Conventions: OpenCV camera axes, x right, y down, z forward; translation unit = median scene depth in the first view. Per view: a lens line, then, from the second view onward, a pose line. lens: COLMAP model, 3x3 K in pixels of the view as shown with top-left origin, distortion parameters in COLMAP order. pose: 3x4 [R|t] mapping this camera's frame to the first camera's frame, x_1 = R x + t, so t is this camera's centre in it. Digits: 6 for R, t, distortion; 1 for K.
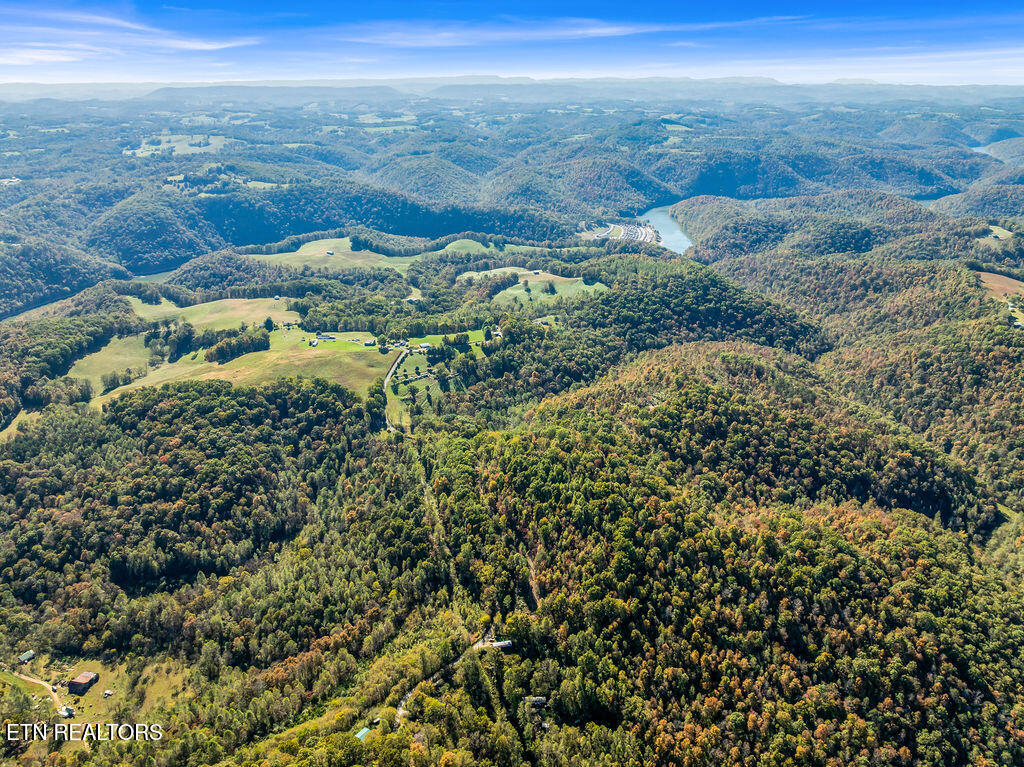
lens RADIAL K [[725.6, 0, 518.2], [0, 725.6, 383.7], [0, 0, 1]] dist [-0.051231, 0.021278]
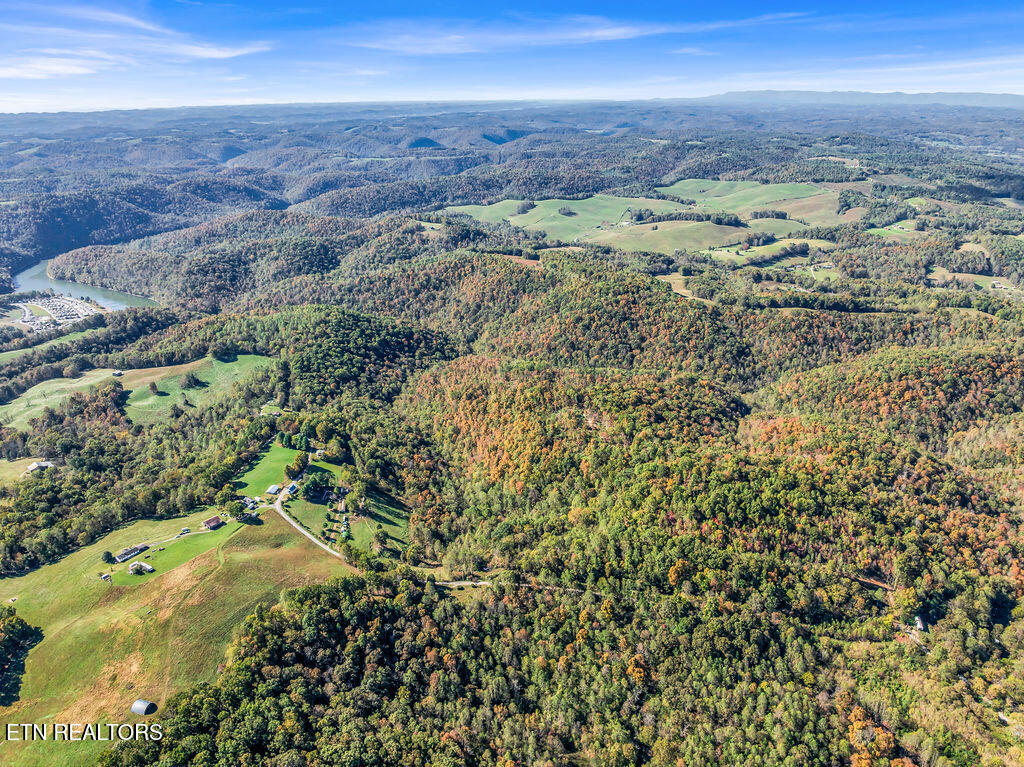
lens RADIAL K [[725.6, 0, 513.7], [0, 725.6, 384.6], [0, 0, 1]] dist [-0.051231, 0.021278]
pose [[0.499790, -0.323883, 0.803312, -0.267467], [0.349246, 0.924075, 0.155285, -0.086538], [-0.792614, 0.202944, 0.574957, 0.201993]]
